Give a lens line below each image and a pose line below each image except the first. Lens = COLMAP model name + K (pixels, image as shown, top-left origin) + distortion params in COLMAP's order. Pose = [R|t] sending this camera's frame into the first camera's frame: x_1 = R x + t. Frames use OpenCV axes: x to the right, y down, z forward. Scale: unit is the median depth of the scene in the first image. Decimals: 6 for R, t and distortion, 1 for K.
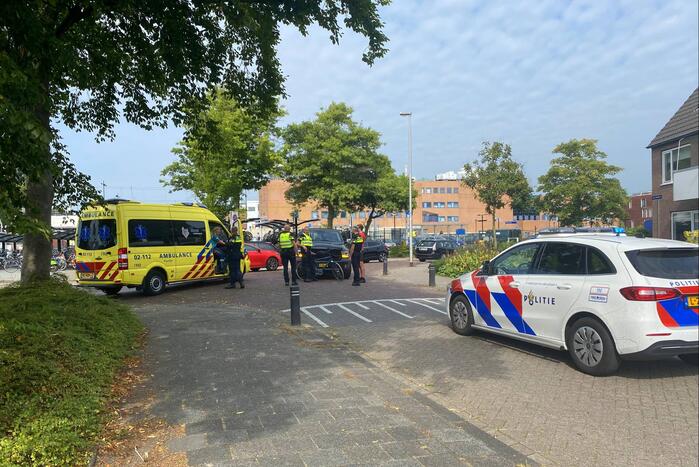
lens RADIAL K [[421.7, 0, 334.5], [0, 421.7, 232.7], [0, 0, 1]] dist [-0.001952, -0.000697]
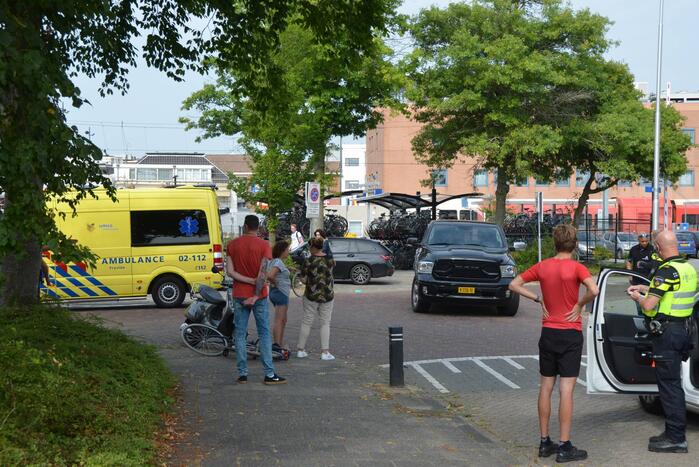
lens RADIAL K [[925.4, 0, 380.6], [0, 925.4, 234.6], [0, 0, 1]] dist [0.143722, 0.024490]
pose [[0.985834, 0.023875, -0.166017, 0.037473], [-0.018924, 0.999330, 0.031342, -0.018978], [0.166654, -0.027756, 0.985625, -0.131113]]
